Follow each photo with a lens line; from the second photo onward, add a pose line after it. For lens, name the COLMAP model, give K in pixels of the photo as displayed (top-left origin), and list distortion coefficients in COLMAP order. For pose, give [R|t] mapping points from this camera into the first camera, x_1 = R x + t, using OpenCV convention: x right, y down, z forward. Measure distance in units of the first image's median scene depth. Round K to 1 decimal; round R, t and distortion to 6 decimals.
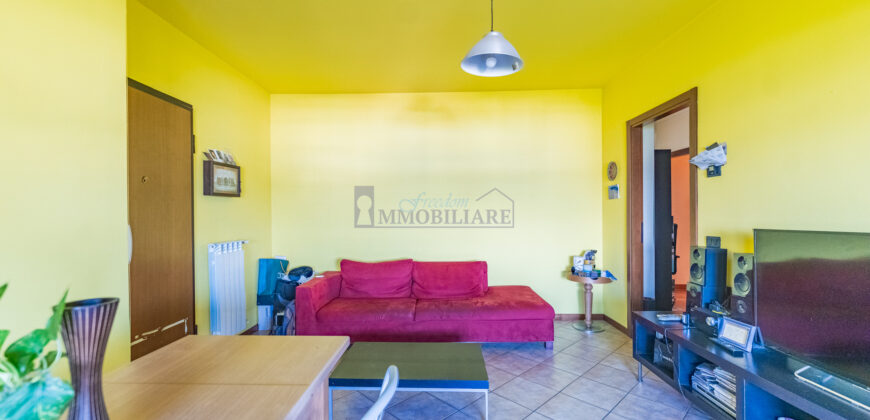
lens RADIAL K [[346.8, 0, 430.0], [0, 346.8, 215.0], [0, 0, 1]] dist [0.001582, -0.000835]
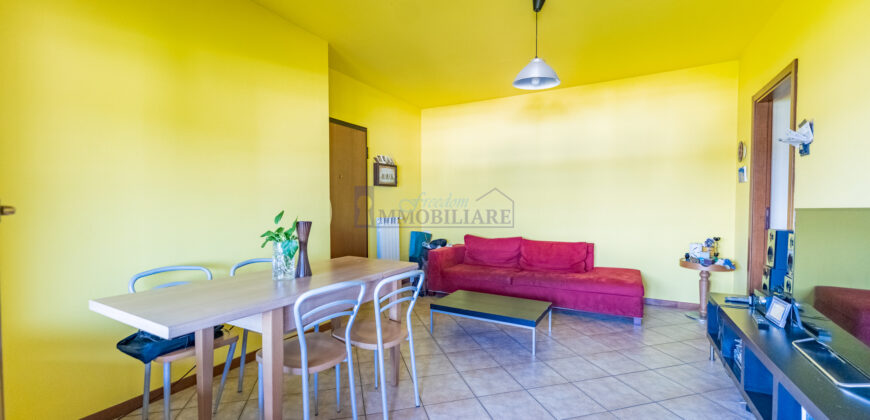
lens RADIAL K [[346.8, 0, 434.8], [0, 346.8, 213.1], [0, 0, 1]] dist [0.001582, -0.000835]
pose [[0.887280, 0.018321, -0.460867, 0.263430], [-0.006881, 0.999625, 0.026490, 0.018837], [0.461179, -0.020333, 0.887074, -0.211633]]
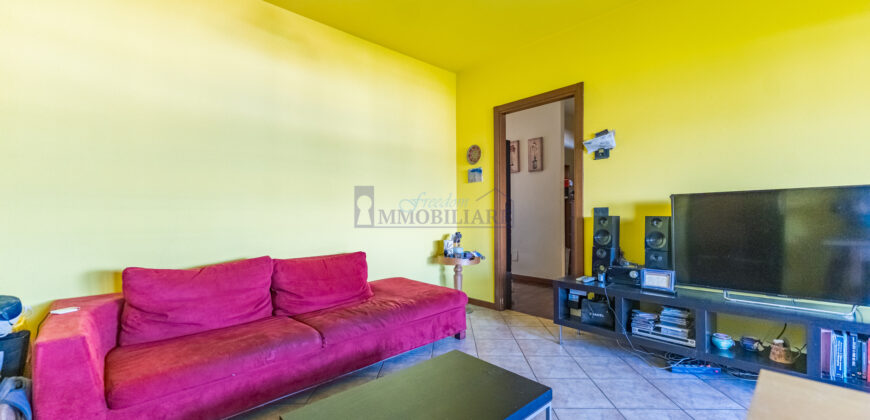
lens RADIAL K [[346.8, 0, 429.5], [0, 346.8, 218.4], [0, 0, 1]] dist [0.001582, -0.000835]
pose [[0.715195, -0.004716, 0.698909, -0.327914], [0.003030, 0.999989, 0.003647, 0.066877], [-0.698919, -0.000490, 0.715201, 0.398133]]
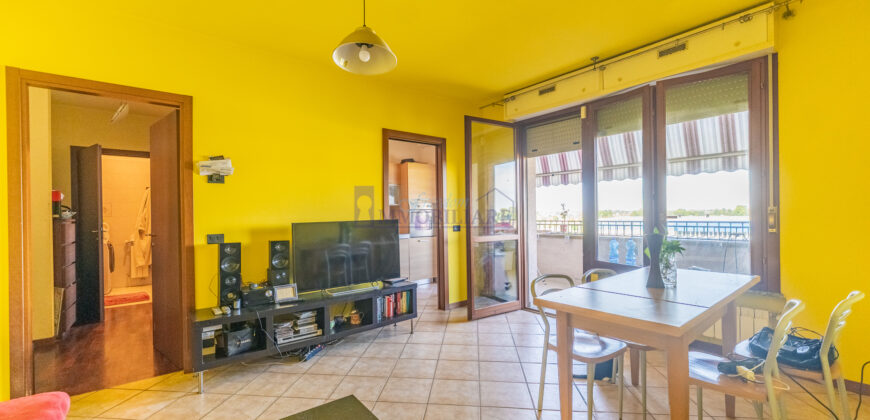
lens RADIAL K [[346.8, 0, 434.3], [0, 346.8, 214.6], [0, 0, 1]] dist [0.001582, -0.000835]
pose [[-0.655269, 0.026790, 0.754920, -0.399560], [0.021940, 0.999624, -0.016430, 0.022675], [-0.755077, 0.005796, -0.655611, 0.871624]]
